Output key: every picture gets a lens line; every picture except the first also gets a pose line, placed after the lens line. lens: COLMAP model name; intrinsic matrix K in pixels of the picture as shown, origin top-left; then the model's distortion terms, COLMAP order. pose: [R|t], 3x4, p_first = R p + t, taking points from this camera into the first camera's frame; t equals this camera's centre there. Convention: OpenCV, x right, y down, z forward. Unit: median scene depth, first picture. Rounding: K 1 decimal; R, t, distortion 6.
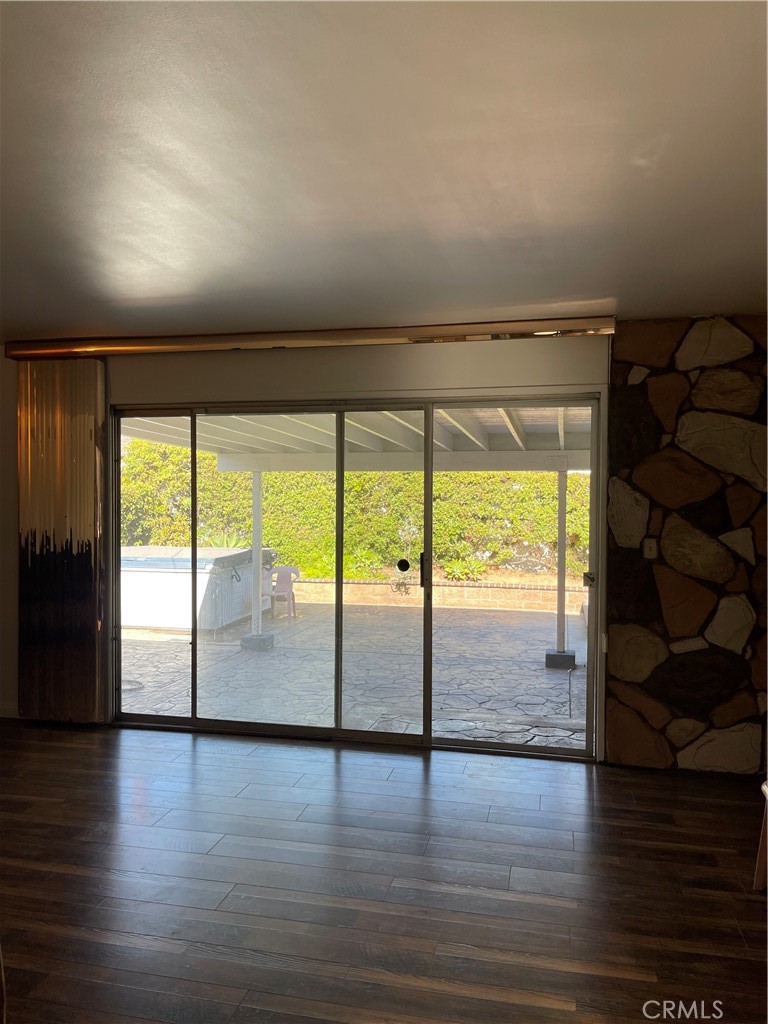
lens RADIAL K [[744.9, 0, 387.4], [0, 744.9, 513.7], [0, 0, 1]] dist [0.037528, -0.000980]
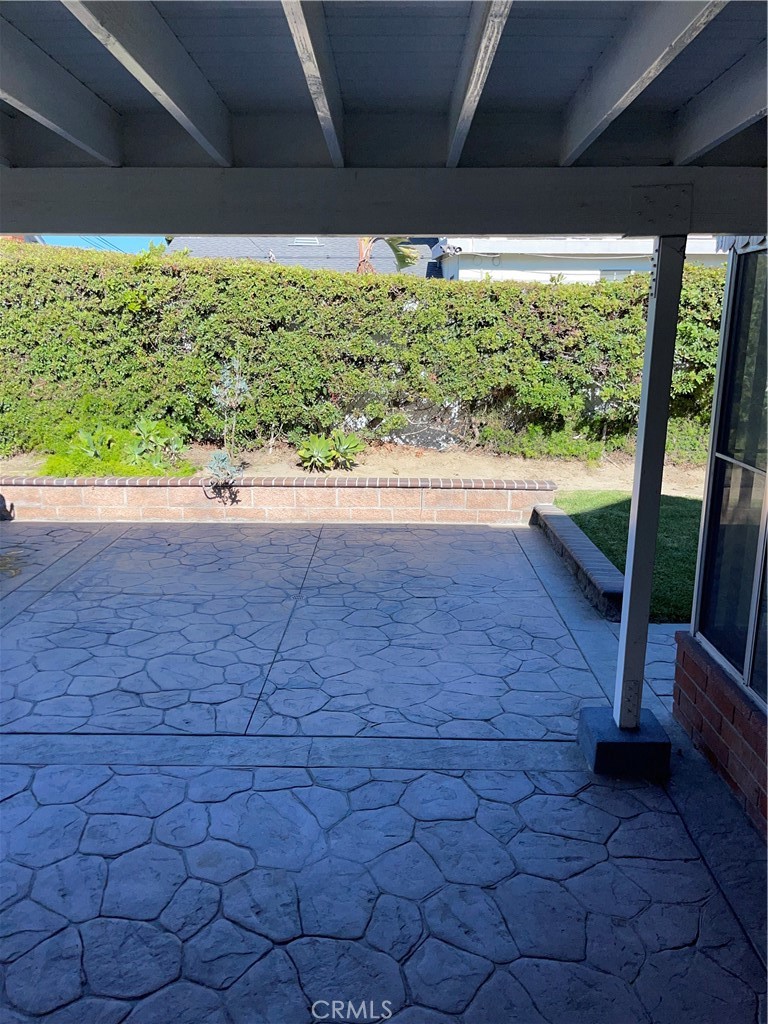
lens RADIAL K [[744.9, 0, 377.4], [0, 744.9, 531.4], [0, 0, 1]] dist [0.037528, -0.000980]
pose [[0.977992, -0.056287, 0.200905, 0.016797], [0.006134, 0.970263, 0.241976, -0.005918], [-0.208551, -0.235418, 0.949255, 0.406386]]
